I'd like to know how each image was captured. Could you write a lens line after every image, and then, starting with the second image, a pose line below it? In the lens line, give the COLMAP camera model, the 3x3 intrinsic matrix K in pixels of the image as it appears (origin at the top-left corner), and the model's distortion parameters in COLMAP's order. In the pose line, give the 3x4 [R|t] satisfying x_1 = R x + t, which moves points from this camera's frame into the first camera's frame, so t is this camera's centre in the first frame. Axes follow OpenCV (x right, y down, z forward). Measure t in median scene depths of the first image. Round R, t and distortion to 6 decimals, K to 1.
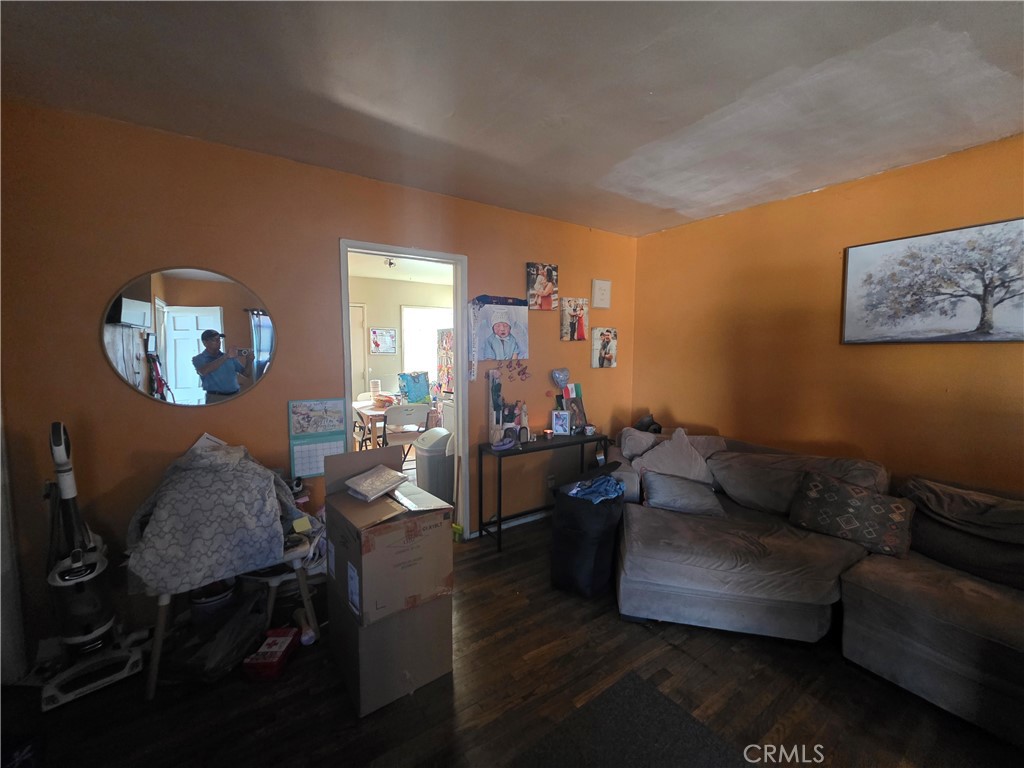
lens RADIAL K [[410.5, 0, 509.4], [0, 410.5, 381.3], [0, 0, 1]] dist [0.001341, 0.000237]
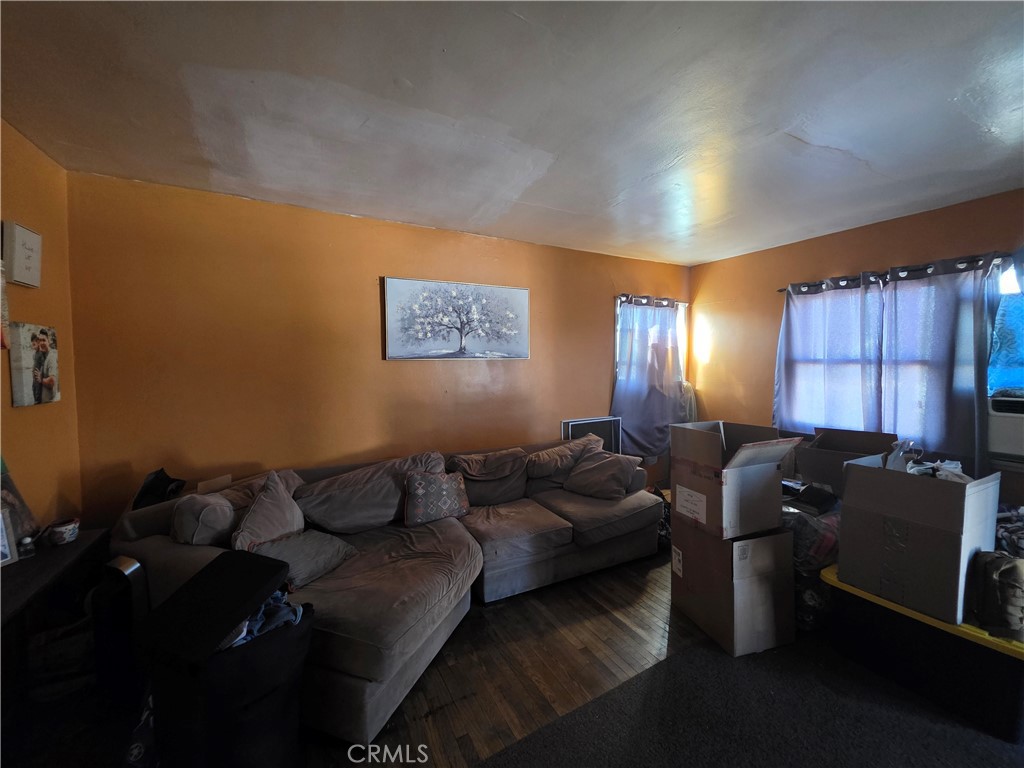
lens RADIAL K [[410.5, 0, 509.2], [0, 410.5, 381.6], [0, 0, 1]] dist [0.001341, 0.000237]
pose [[0.102899, -0.052458, 0.993308, -0.272964], [0.082787, 0.995595, 0.044002, -0.045322], [-0.991241, 0.077705, 0.106789, 0.479692]]
